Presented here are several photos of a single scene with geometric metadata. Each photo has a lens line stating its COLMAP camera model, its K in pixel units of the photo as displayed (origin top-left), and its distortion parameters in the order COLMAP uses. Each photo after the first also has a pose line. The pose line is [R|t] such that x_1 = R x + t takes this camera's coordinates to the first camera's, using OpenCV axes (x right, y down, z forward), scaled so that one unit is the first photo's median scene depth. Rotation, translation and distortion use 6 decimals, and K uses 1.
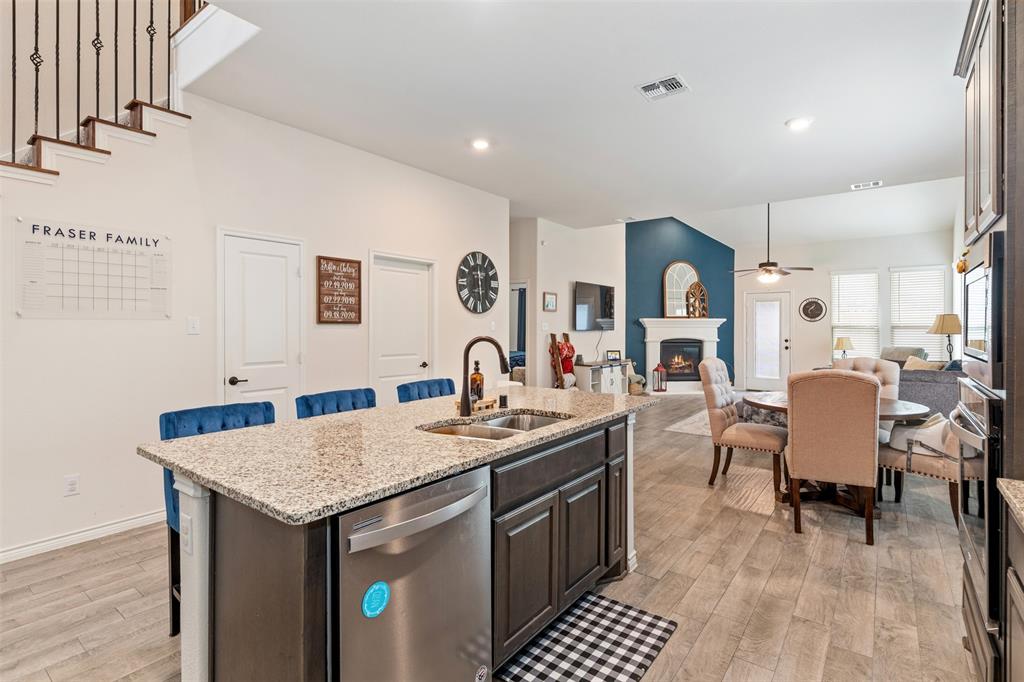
lens RADIAL K [[500.8, 0, 507.9], [0, 500.8, 332.8], [0, 0, 1]] dist [-0.004207, -0.003906]
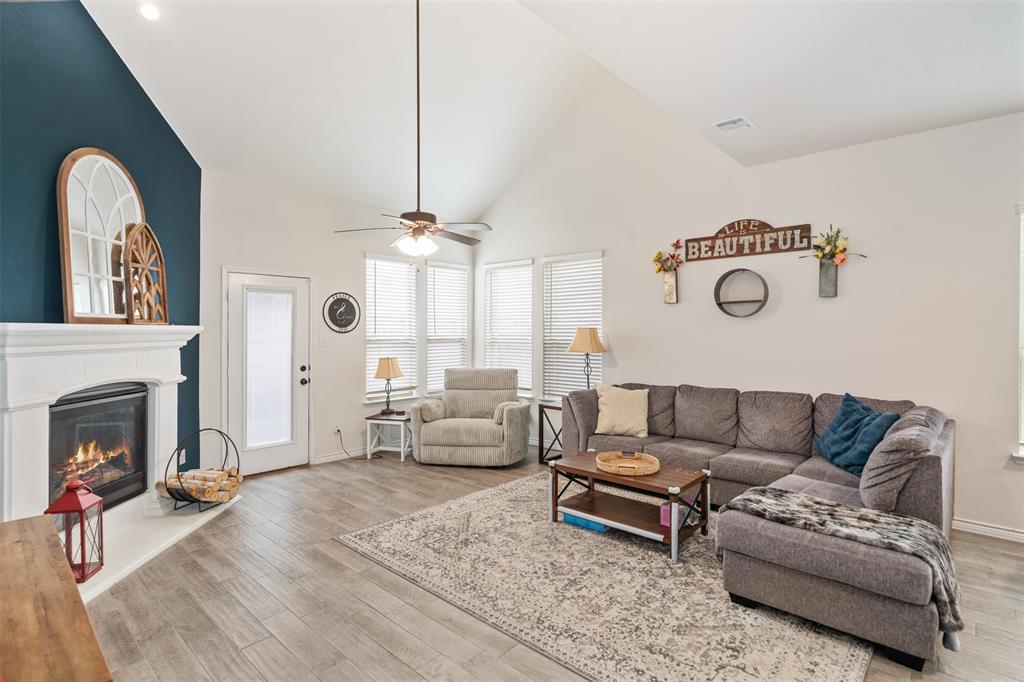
lens RADIAL K [[500.8, 0, 508.3], [0, 500.8, 337.3], [0, 0, 1]] dist [-0.004207, -0.003906]
pose [[0.111256, -0.016434, 0.993656, 0.050668], [0.007643, 0.999848, 0.015680, -0.025174], [-0.993762, 0.005850, 0.111365, 0.741699]]
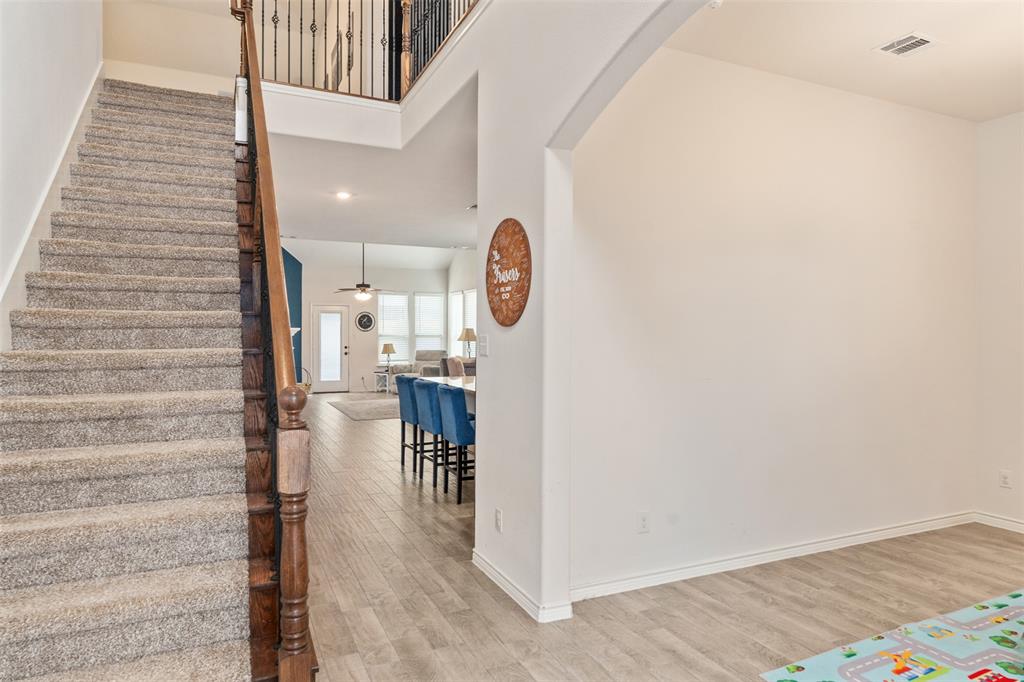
lens RADIAL K [[652.9, 0, 520.7], [0, 652.9, 340.1], [0, 0, 1]] dist [0.028608, 0.002477]
pose [[0.476742, -0.003522, 0.879036, -0.619319], [0.006444, 0.999979, 0.000512, 0.000637], [-0.879020, 0.005421, 0.476755, -0.100932]]
